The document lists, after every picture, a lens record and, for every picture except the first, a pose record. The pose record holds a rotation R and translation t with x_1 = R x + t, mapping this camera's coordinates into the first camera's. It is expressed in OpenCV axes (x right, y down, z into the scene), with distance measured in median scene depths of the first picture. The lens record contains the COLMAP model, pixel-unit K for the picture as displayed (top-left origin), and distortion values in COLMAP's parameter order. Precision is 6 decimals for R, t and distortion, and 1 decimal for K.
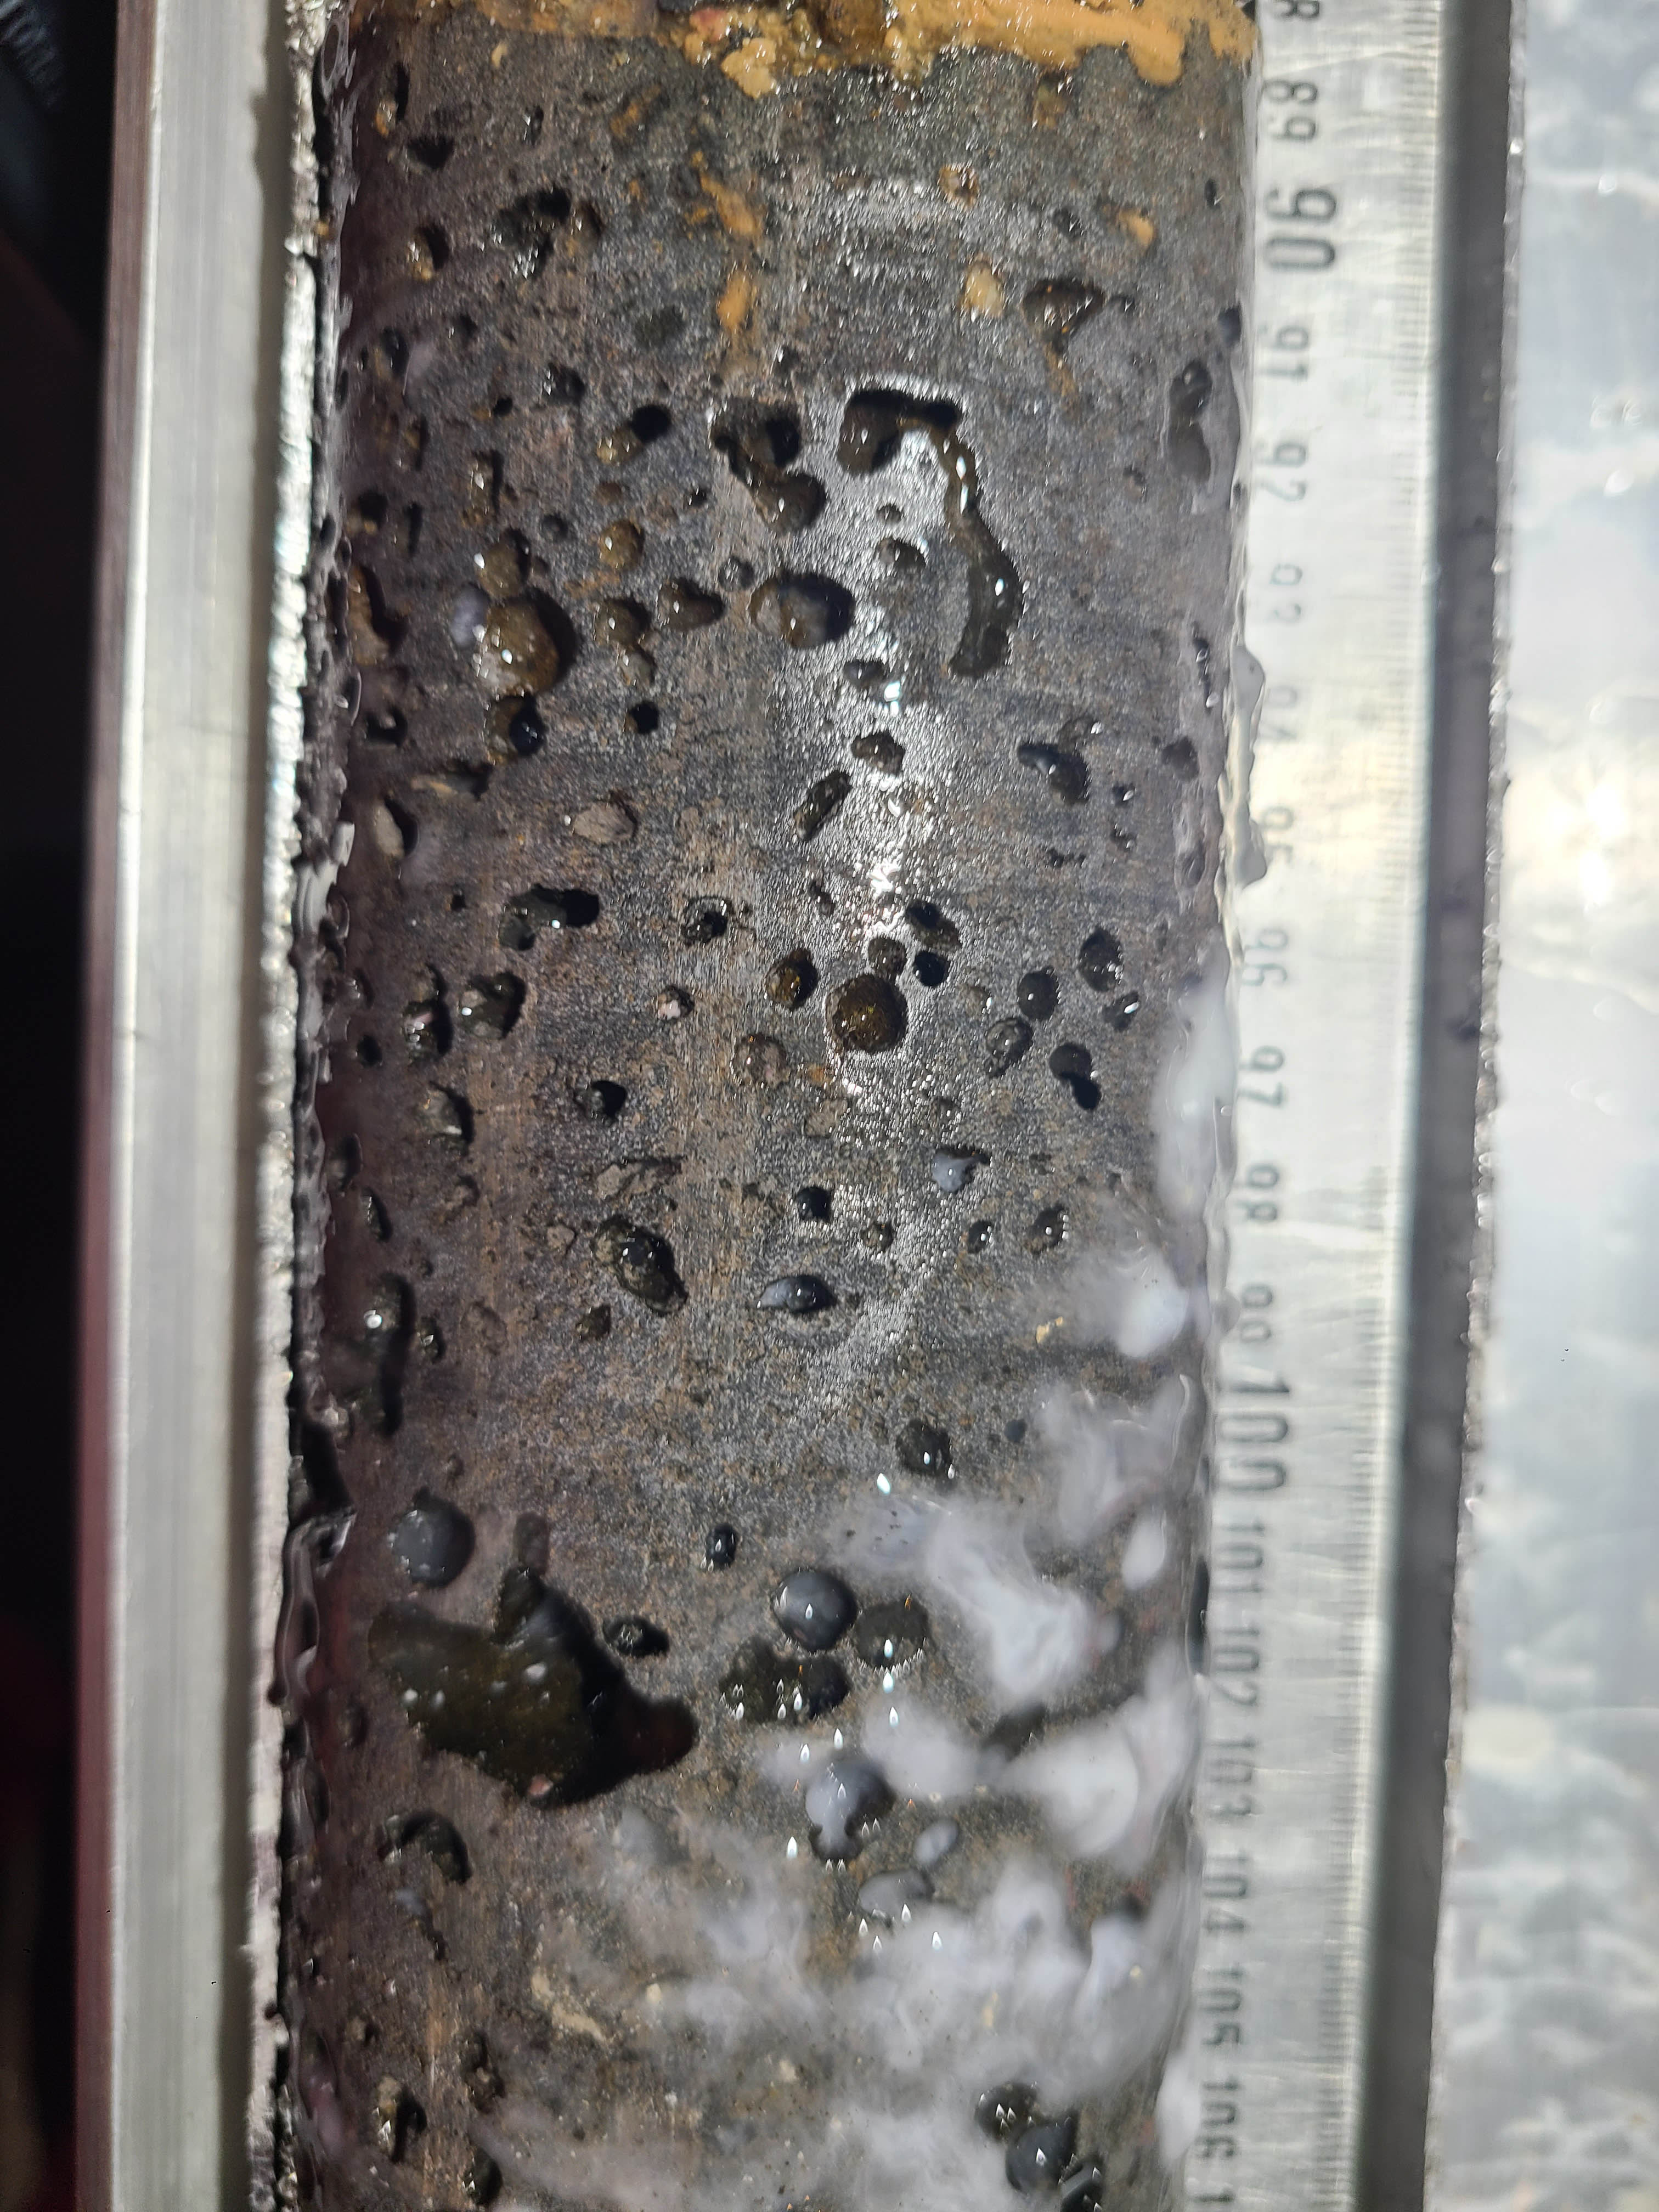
lens RADIAL K [[1681.7, 0, 829.5], [0, 1681.7, 1106.0], [0, 0, 1]] dist [-0.057272, 0.046985]
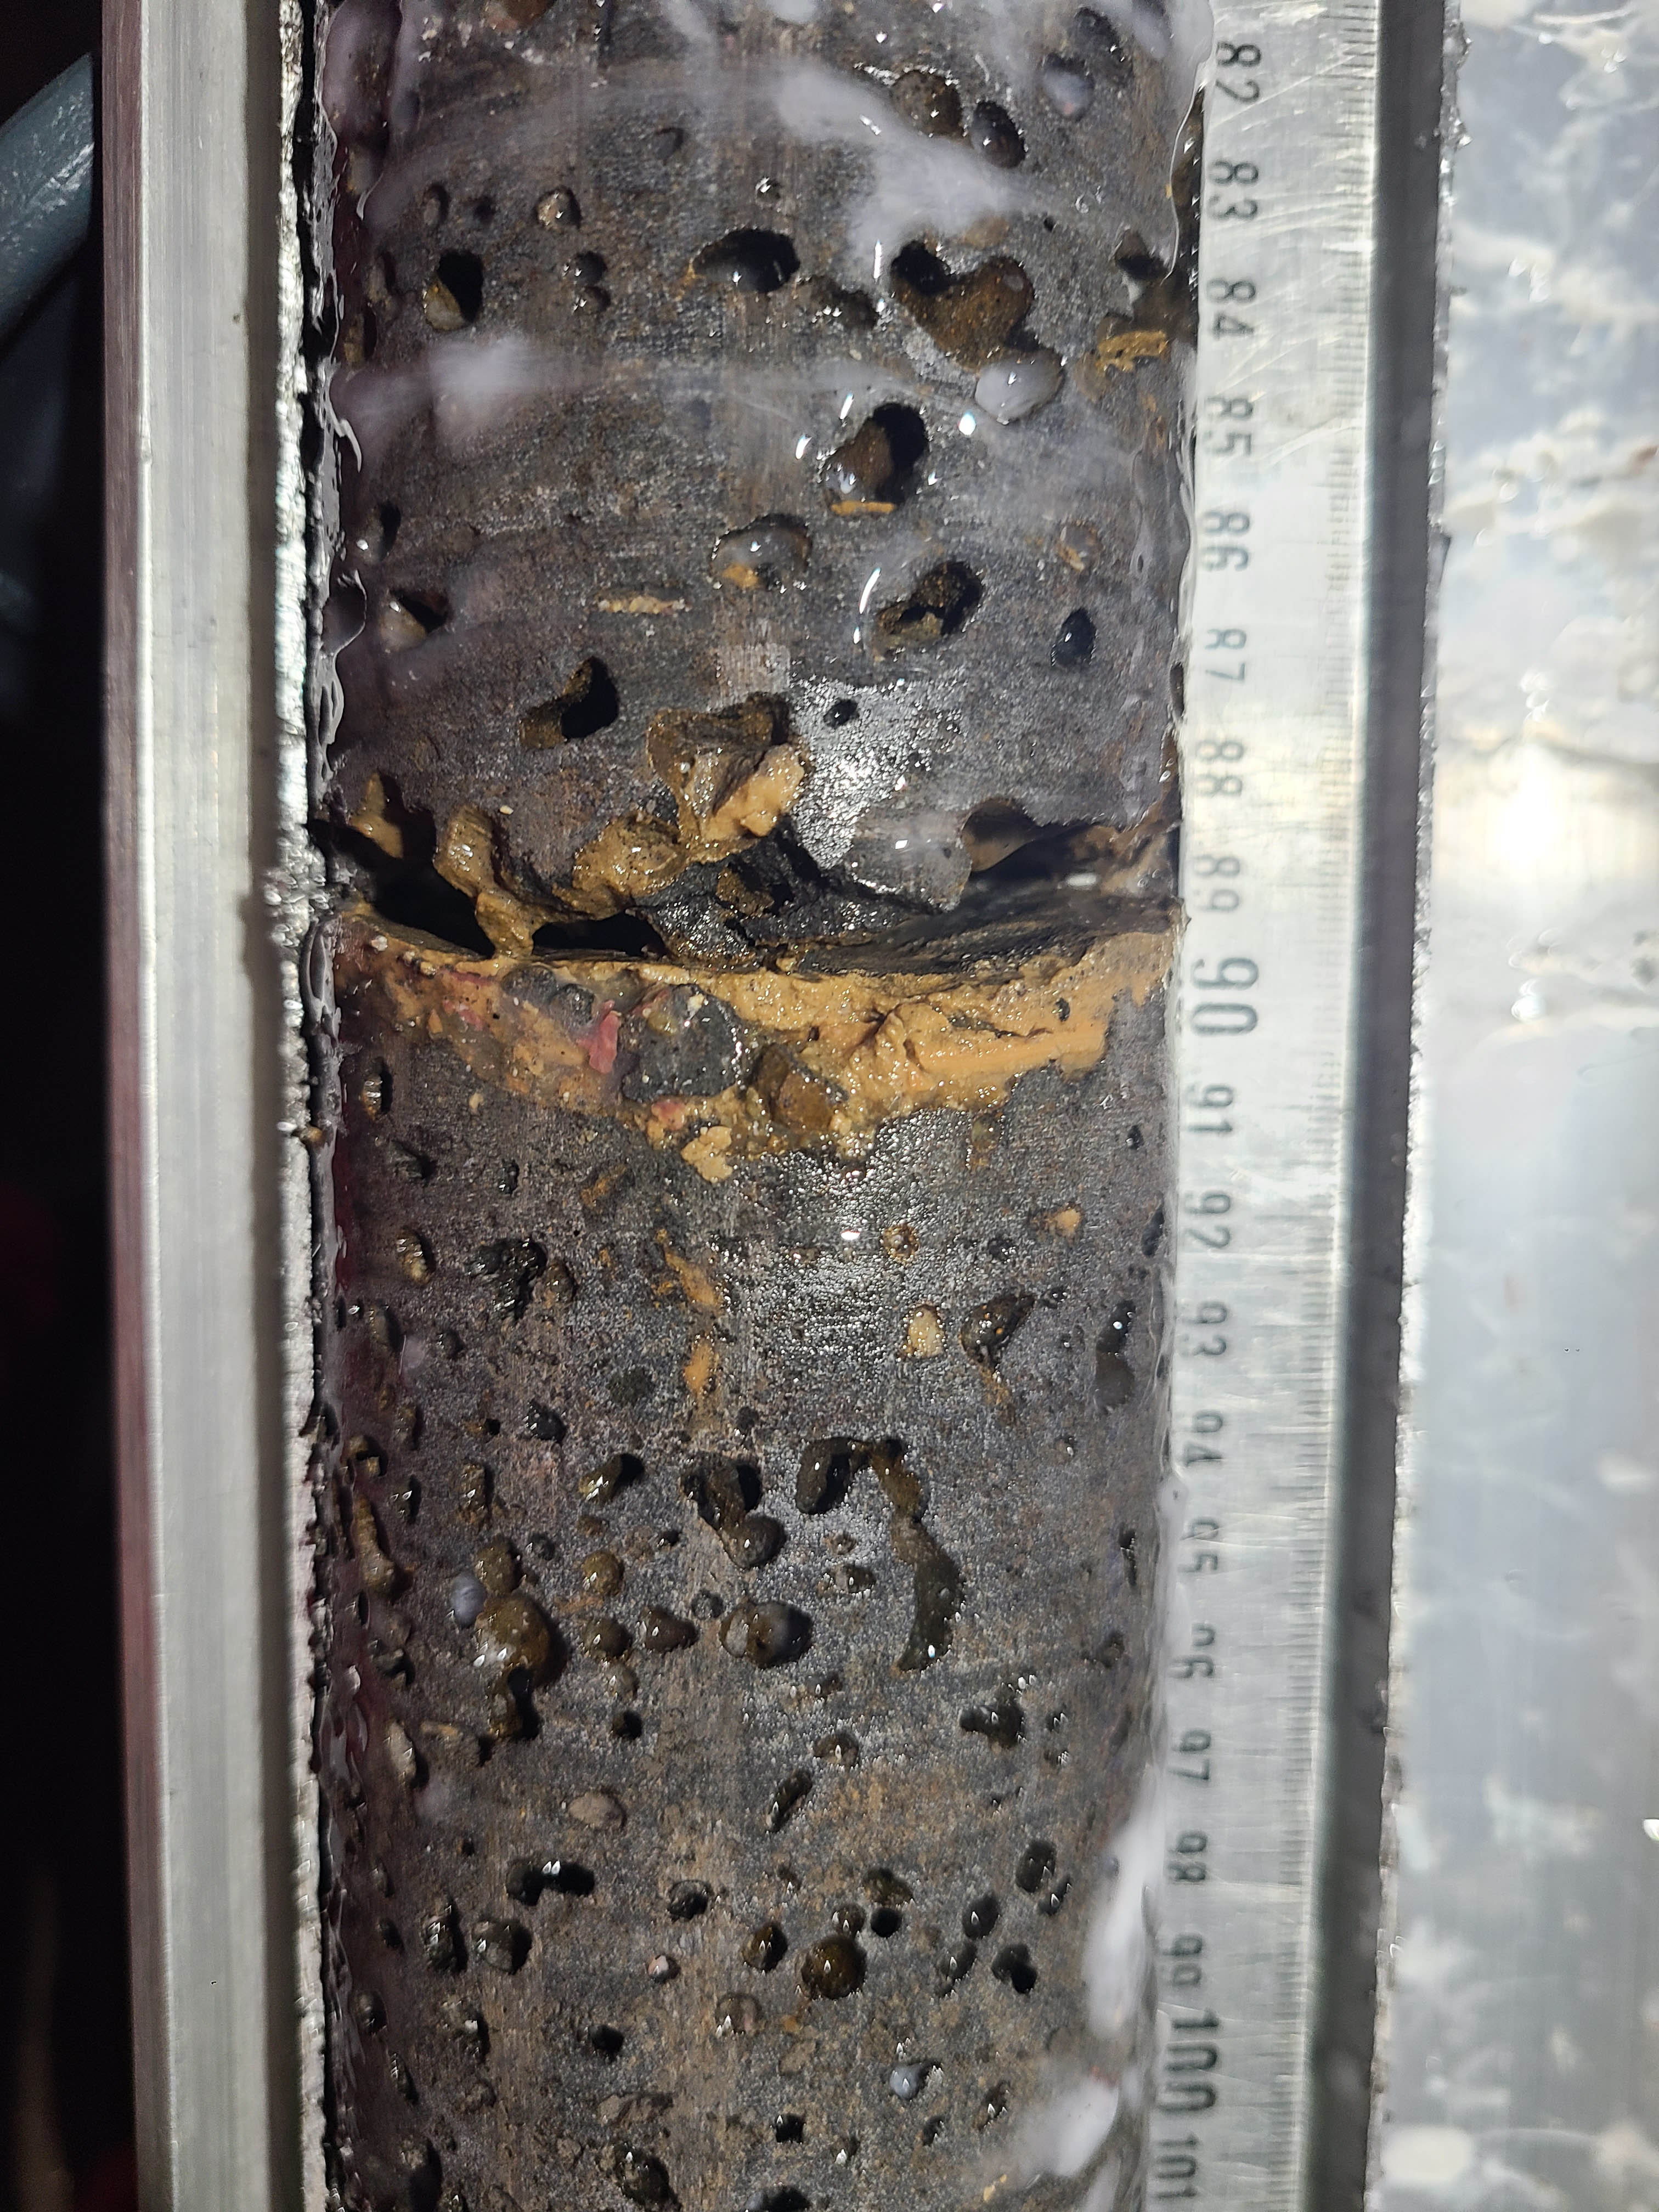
lens RADIAL K [[1681.7, 0, 829.5], [0, 1681.7, 1106.0], [0, 0, 1]] dist [-0.057272, 0.046985]
pose [[0.999695, -0.020229, 0.014184, 0.016892], [0.019570, 0.998788, 0.045157, -0.689416], [-0.015080, -0.044866, 0.998879, -0.105995]]
